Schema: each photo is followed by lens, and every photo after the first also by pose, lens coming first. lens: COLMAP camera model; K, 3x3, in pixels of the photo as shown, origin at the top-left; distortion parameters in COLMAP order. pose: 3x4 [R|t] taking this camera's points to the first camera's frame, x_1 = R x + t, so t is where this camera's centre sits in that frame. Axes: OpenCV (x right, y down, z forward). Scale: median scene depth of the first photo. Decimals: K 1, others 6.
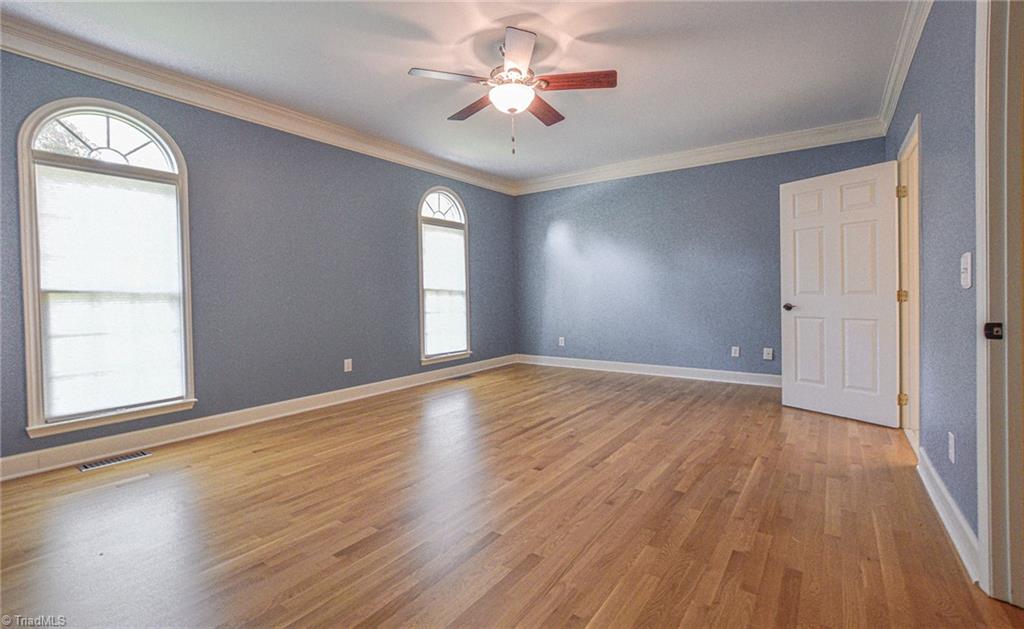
lens RADIAL K [[457.9, 0, 514.9], [0, 457.9, 297.2], [0, 0, 1]] dist [0.000622, 0.000203]
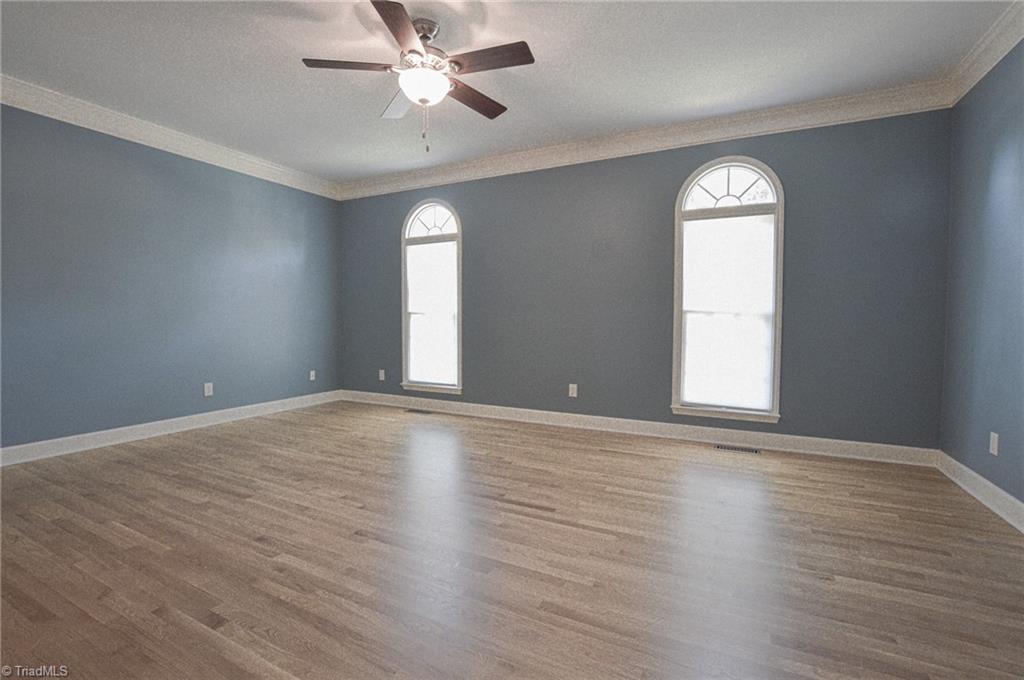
lens RADIAL K [[430.2, 0, 512.0], [0, 430.2, 340.0], [0, 0, 1]] dist [-0.001123, -0.000135]
pose [[0.172722, 0.063974, -0.982891, 0.470293], [-0.012732, 0.997950, 0.062716, -0.012868], [0.984888, 0.001682, 0.173183, 0.662975]]
